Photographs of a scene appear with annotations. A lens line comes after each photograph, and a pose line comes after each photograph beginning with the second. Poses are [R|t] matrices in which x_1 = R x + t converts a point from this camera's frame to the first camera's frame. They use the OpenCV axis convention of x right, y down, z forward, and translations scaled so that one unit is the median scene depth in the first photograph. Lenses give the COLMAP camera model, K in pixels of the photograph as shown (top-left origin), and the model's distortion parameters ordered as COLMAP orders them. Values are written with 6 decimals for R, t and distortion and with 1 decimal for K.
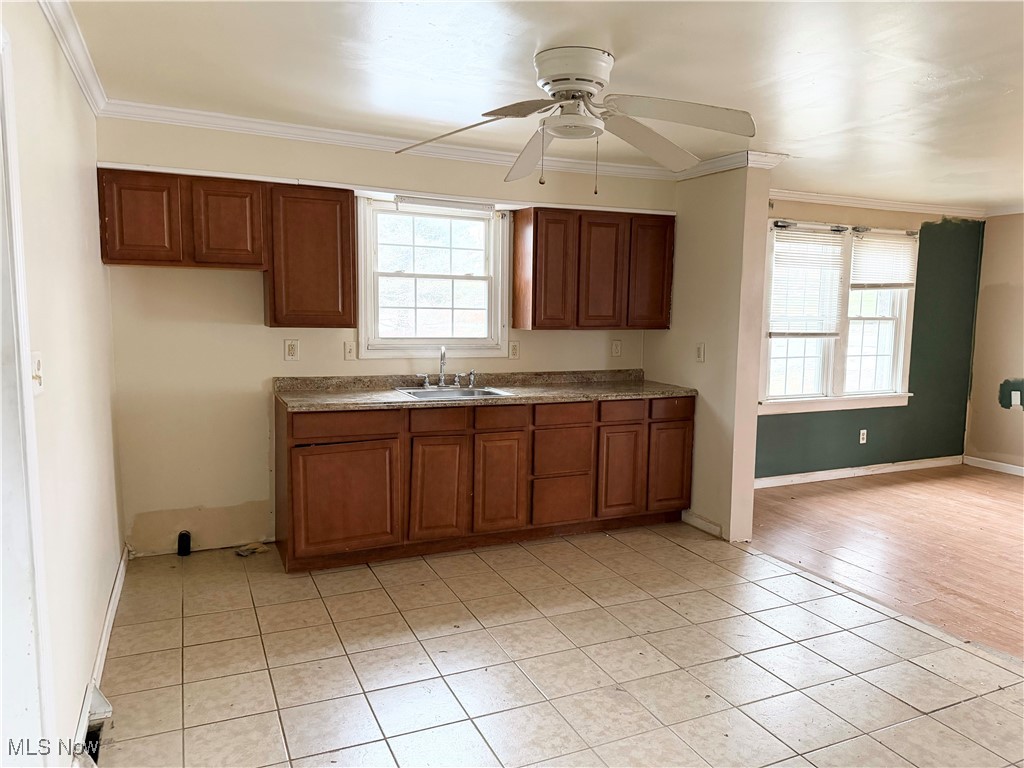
lens RADIAL K [[711.5, 0, 512.0], [0, 711.5, 381.9], [0, 0, 1]] dist [0.038992, -0.003754]
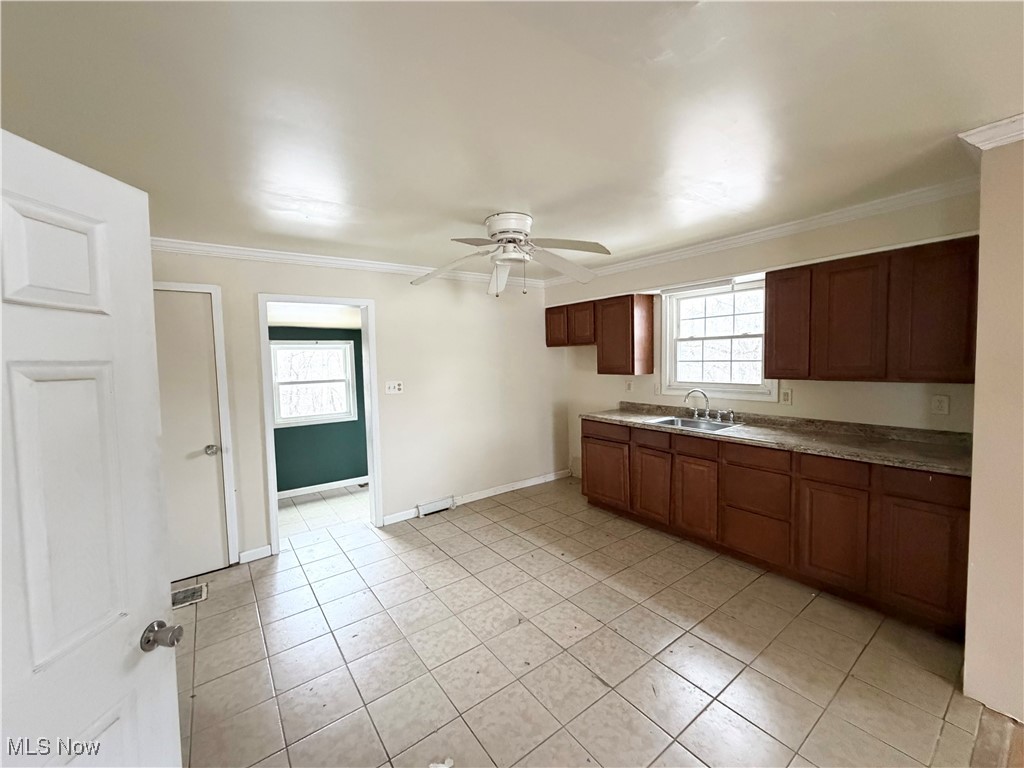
lens RADIAL K [[408.2, 0, 511.0], [0, 408.2, 386.8], [0, 0, 1]] dist [0.014822, -0.000152]
pose [[0.203058, 0.049614, -0.977909, 0.627567], [-0.073933, 0.996641, 0.035213, -0.058340], [0.976371, 0.065150, 0.206044, 0.502520]]
